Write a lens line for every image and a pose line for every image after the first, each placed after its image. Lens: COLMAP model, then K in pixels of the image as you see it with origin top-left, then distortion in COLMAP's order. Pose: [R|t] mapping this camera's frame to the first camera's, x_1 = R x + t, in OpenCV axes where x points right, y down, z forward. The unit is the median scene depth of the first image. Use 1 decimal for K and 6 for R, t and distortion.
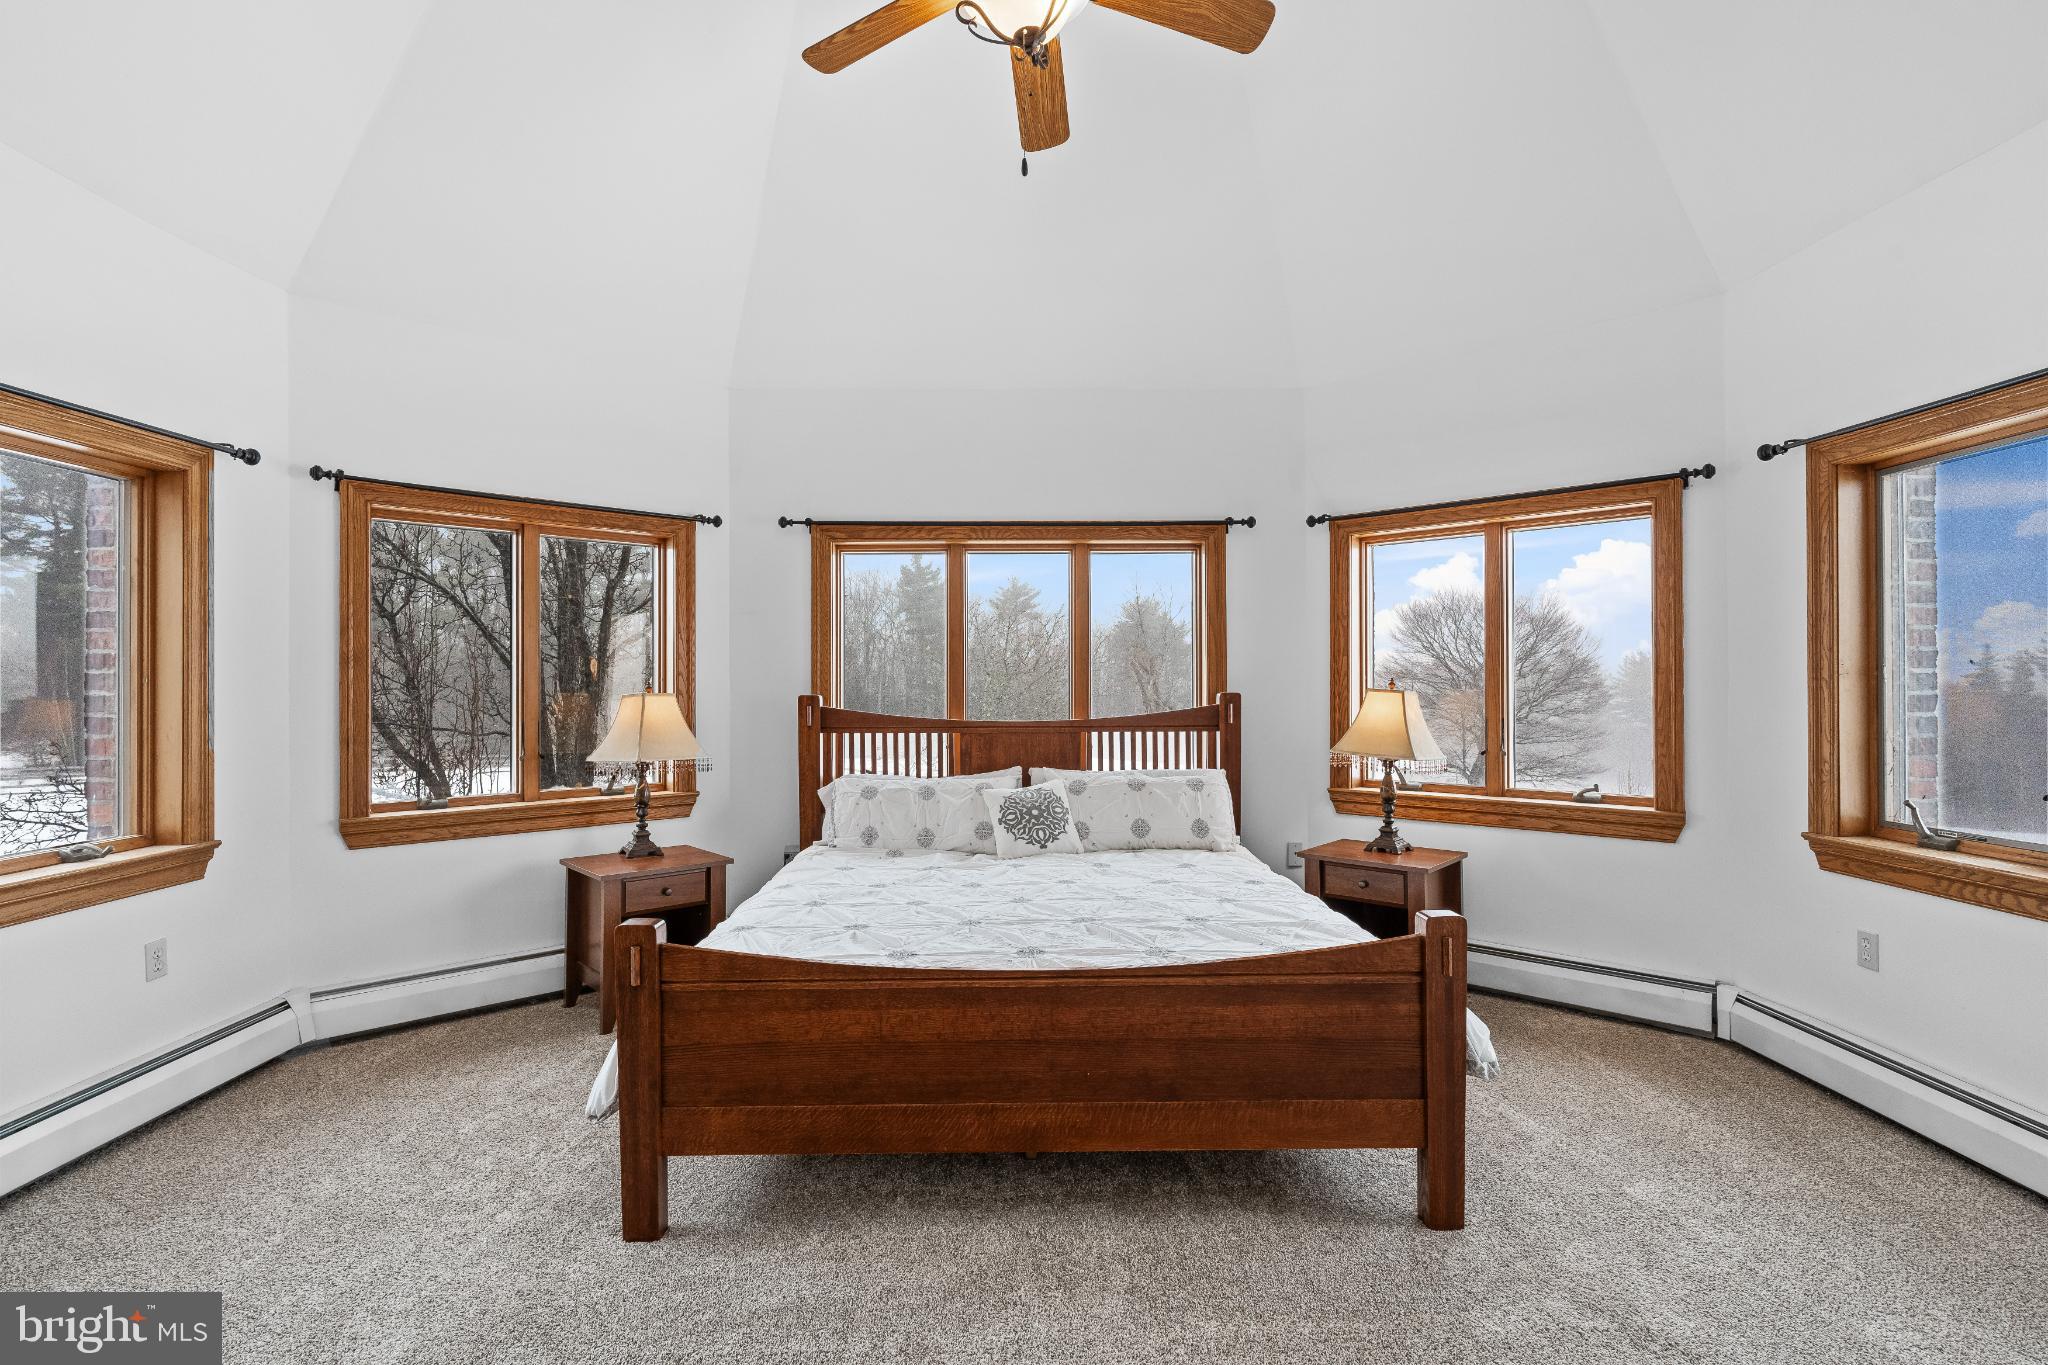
lens RADIAL K [[974.8, 0, 1028.4], [0, 974.8, 675.6], [0, 0, 1]] dist [-0.004434, 0.001211]
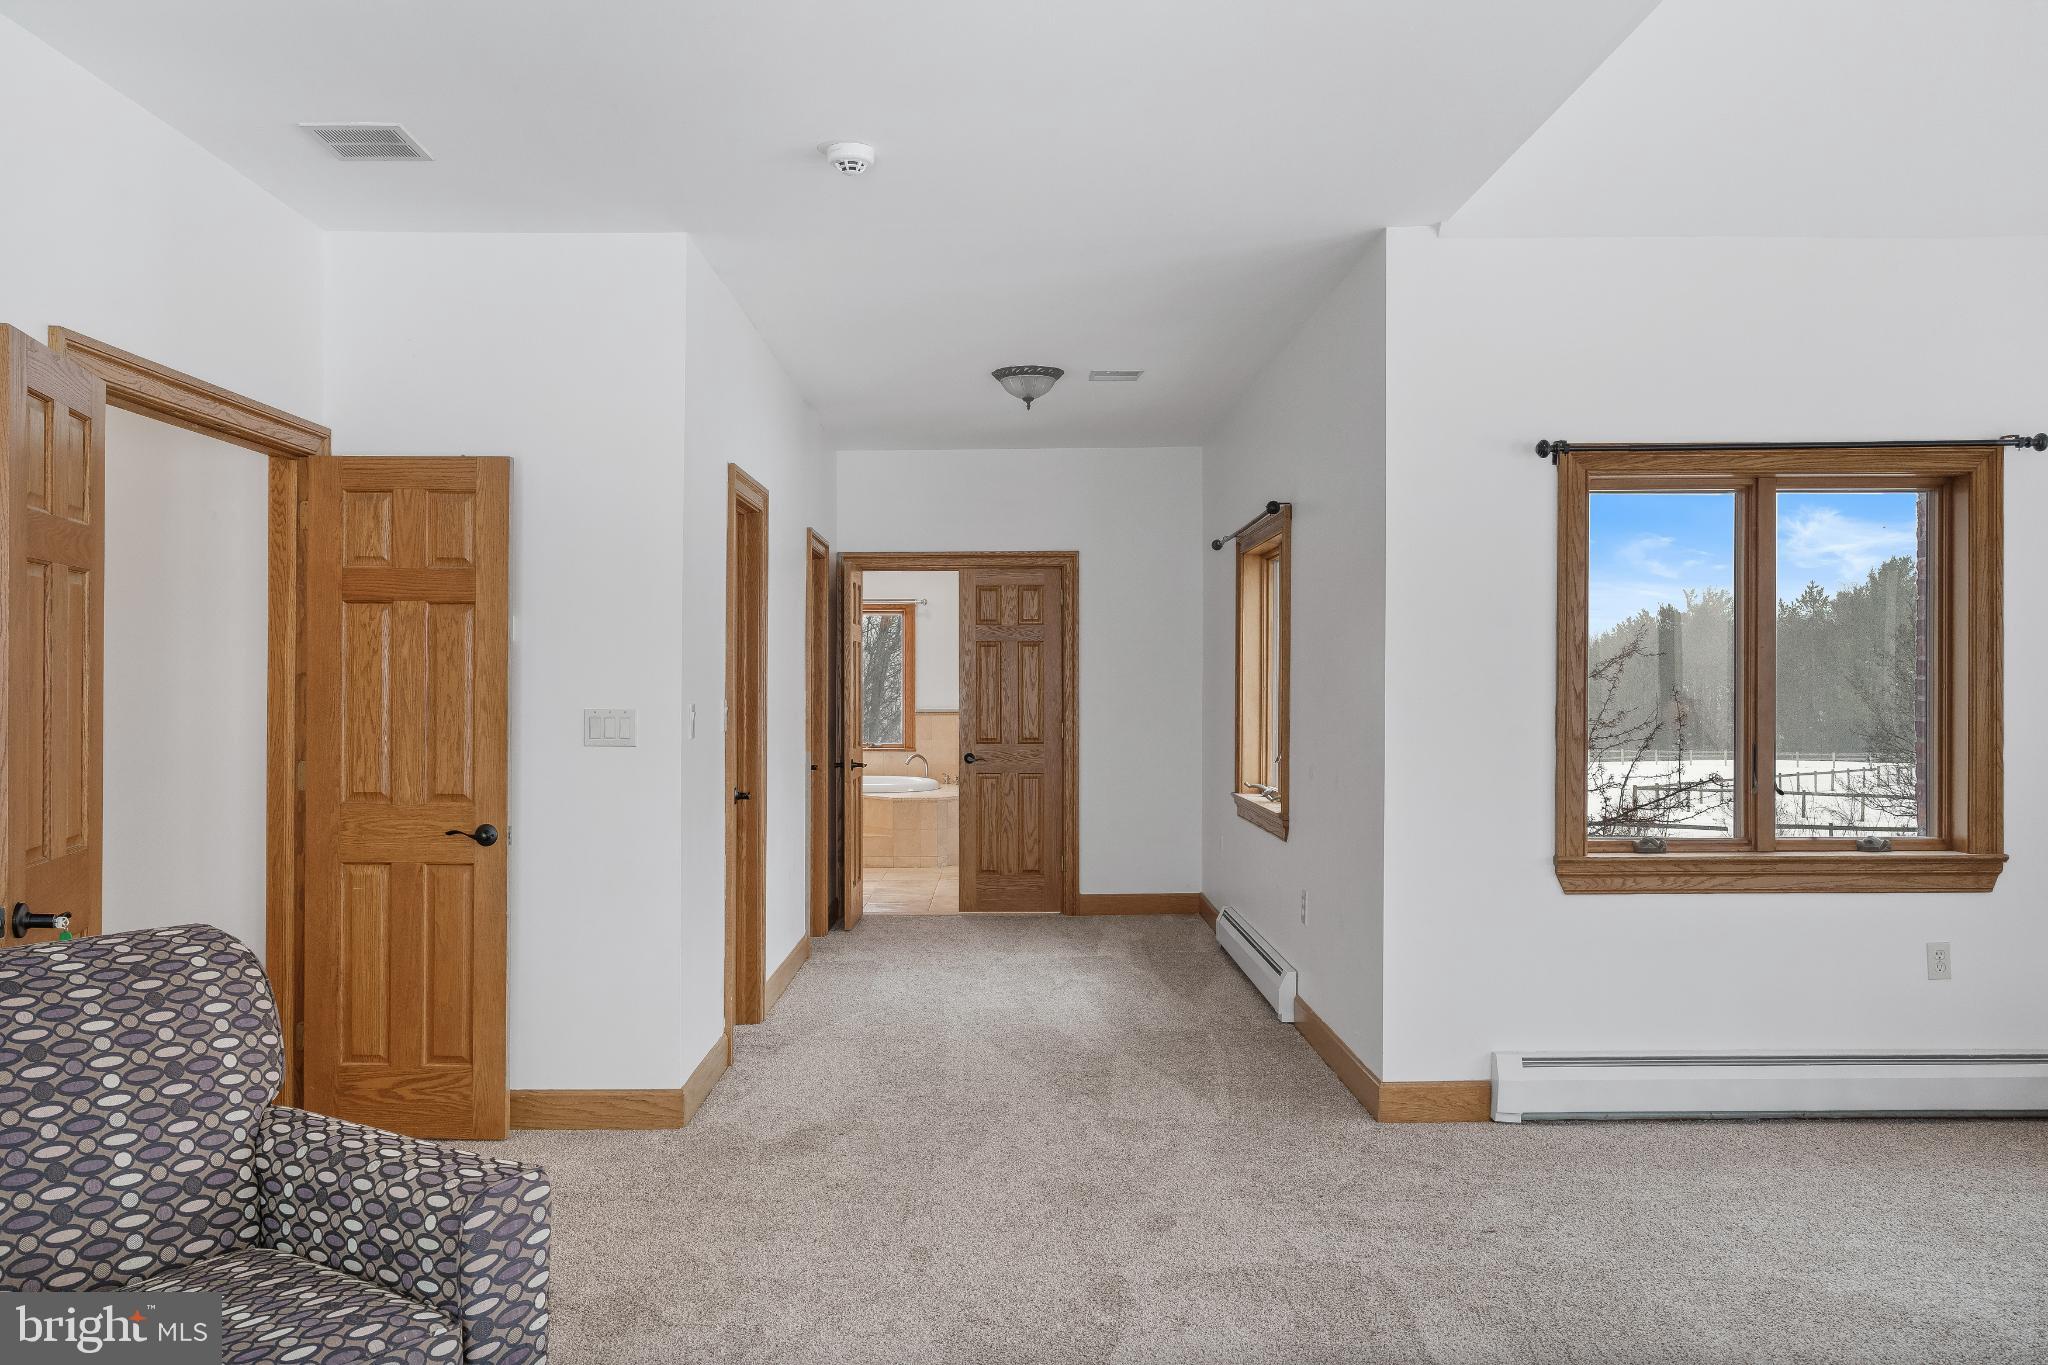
lens RADIAL K [[1590.9, 0, 1021.9], [0, 1590.9, 687.9], [0, 0, 1]] dist [0.003613, -0.007514]
pose [[-0.001426, 0.001610, -0.999998, 0.555401], [0.009481, 0.999954, 0.001597, -0.004334], [0.999954, -0.009478, -0.001441, 0.029598]]
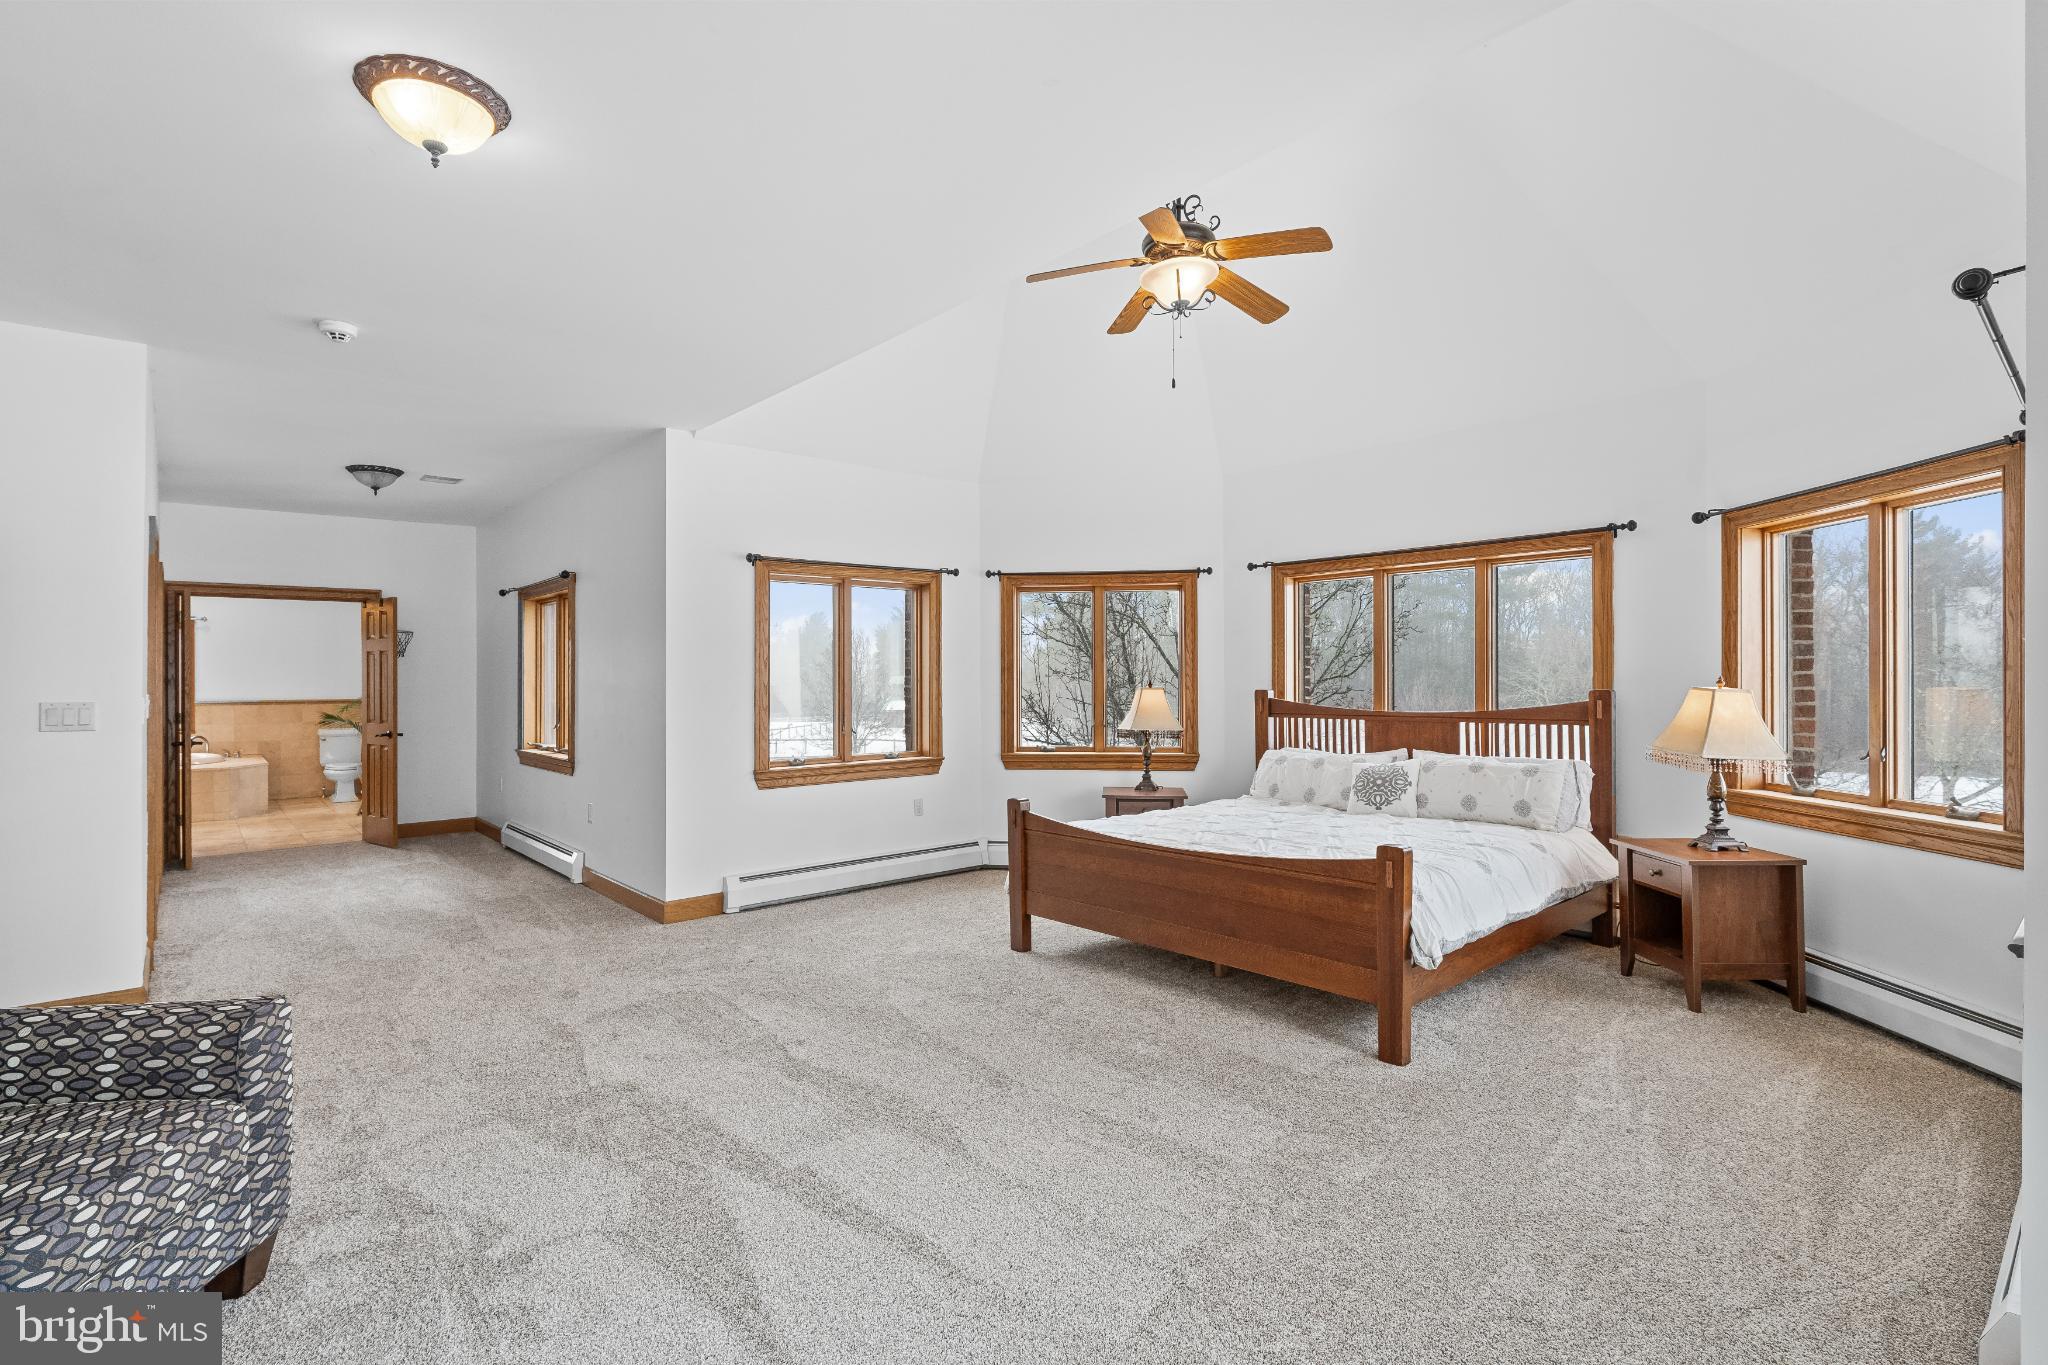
lens RADIAL K [[974.8, 0, 1004.3], [0, 974.8, 683.2], [0, 0, 1]] dist [-0.004434, 0.001211]
pose [[0.646775, 0.000635, -0.762681, 0.663616], [0.010402, 0.999899, 0.009653, -0.007663], [0.762610, -0.014177, 0.646703, -0.205104]]
